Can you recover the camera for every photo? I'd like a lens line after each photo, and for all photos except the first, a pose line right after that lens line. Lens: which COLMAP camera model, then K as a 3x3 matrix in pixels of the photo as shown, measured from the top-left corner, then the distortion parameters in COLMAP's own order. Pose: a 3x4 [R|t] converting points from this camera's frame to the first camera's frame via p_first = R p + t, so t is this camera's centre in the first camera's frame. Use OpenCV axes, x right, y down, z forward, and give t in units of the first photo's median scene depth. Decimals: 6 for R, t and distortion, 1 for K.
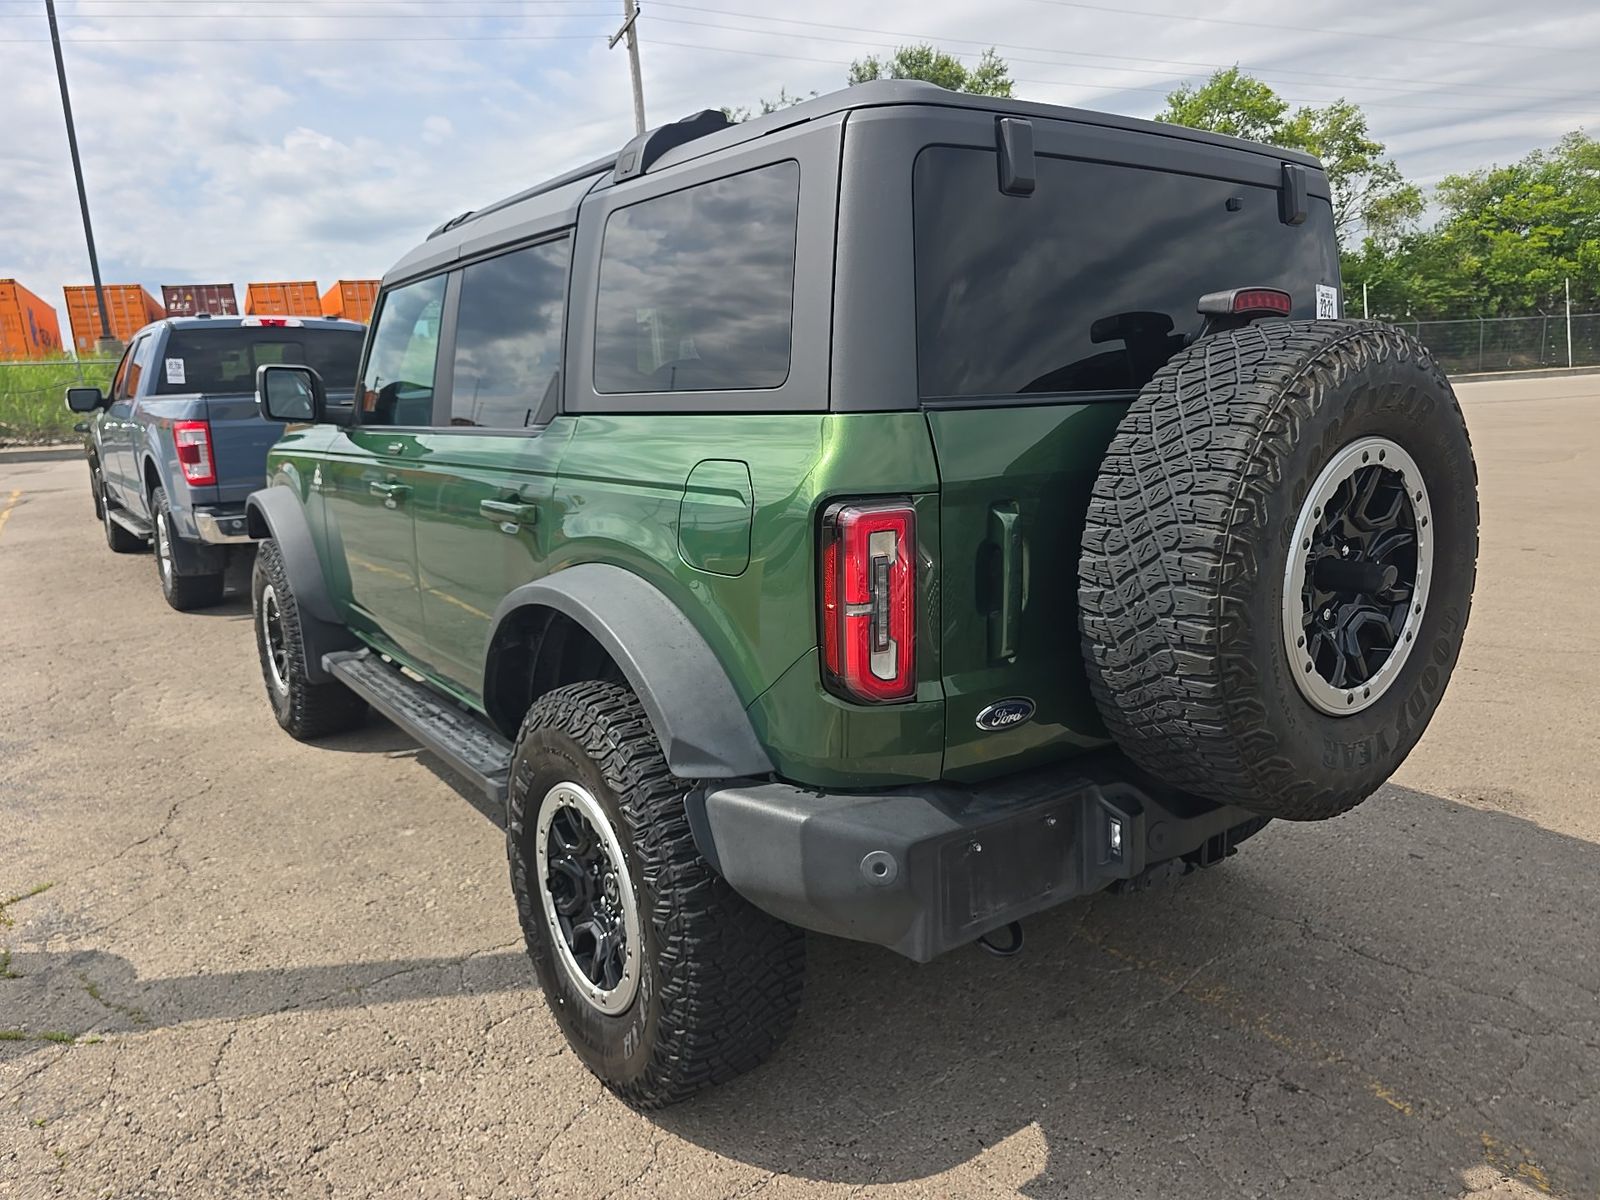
lens RADIAL K [[1052.7, 0, 824.3], [0, 1052.7, 591.0], [0, 0, 1]] dist [0.044081, -0.050748]
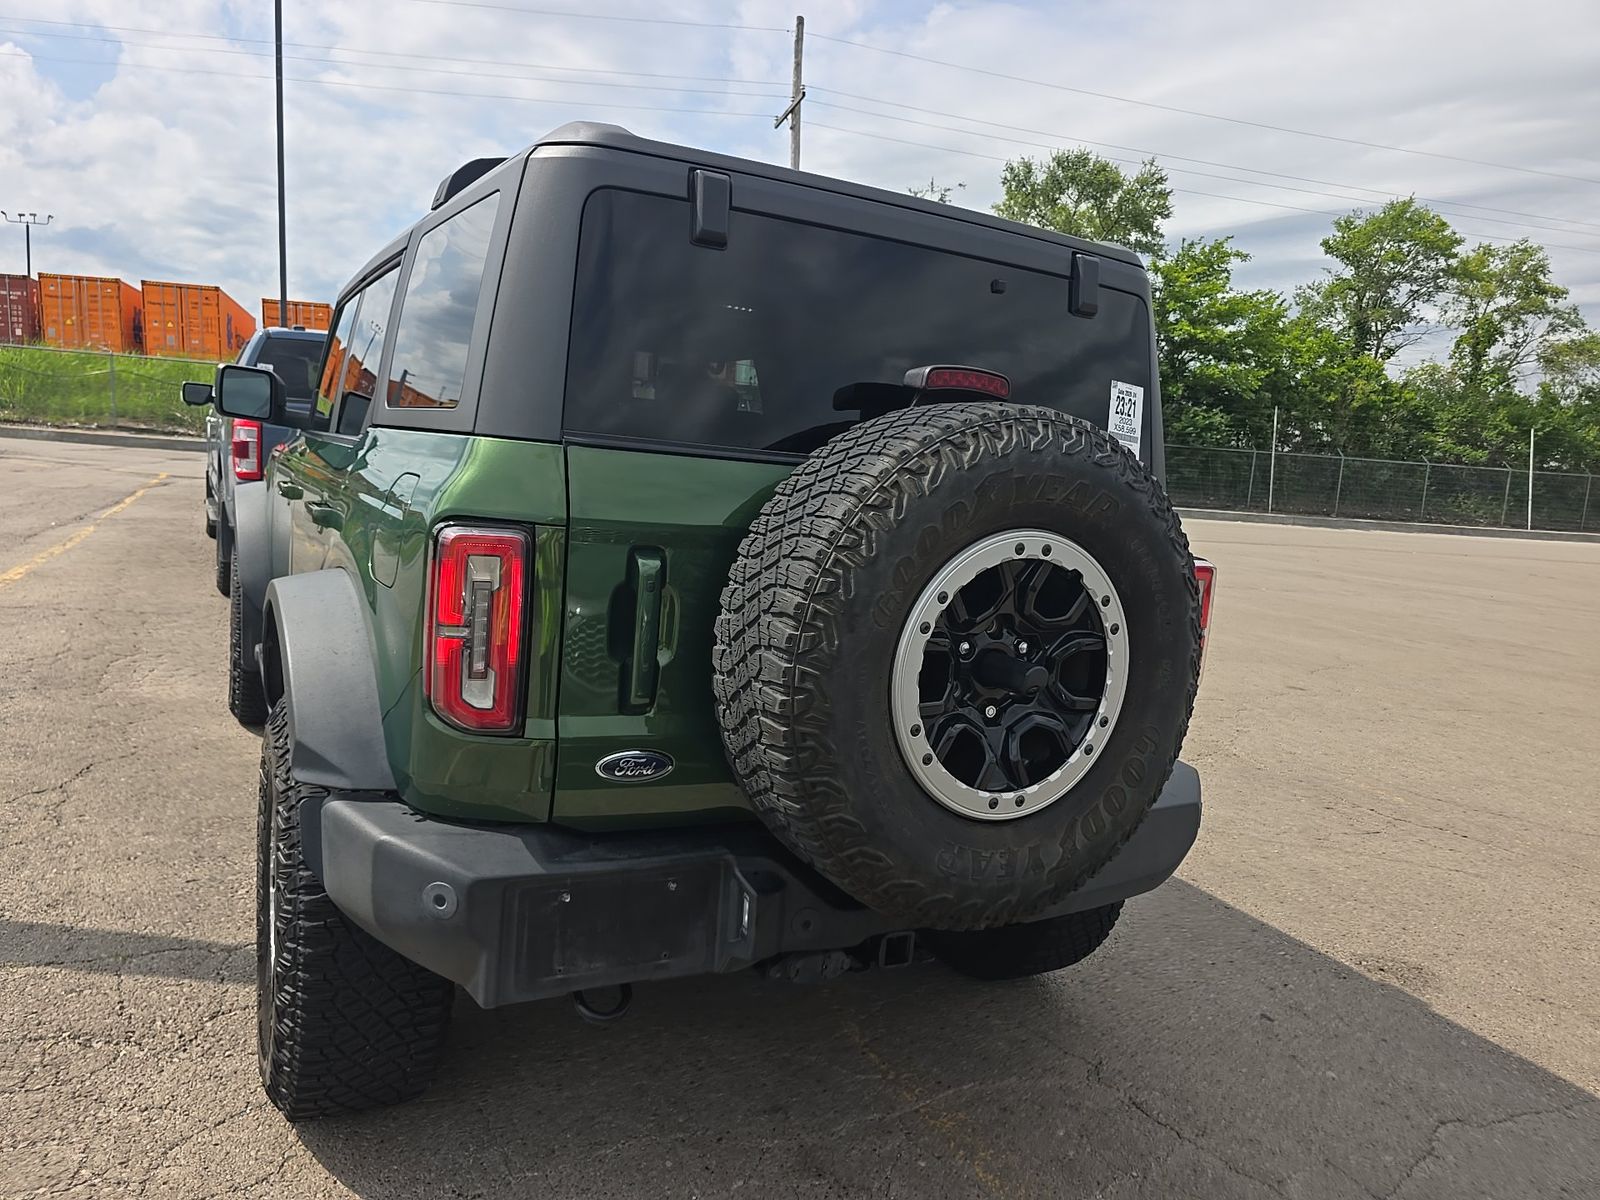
lens RADIAL K [[1052.7, 0, 824.3], [0, 1052.7, 591.0], [0, 0, 1]] dist [0.044081, -0.050748]
pose [[0.984545, 0.129136, -0.118301, 0.412580], [-0.137158, 0.988585, -0.062349, -0.004989], [0.108899, 0.077611, 0.991018, 0.043427]]
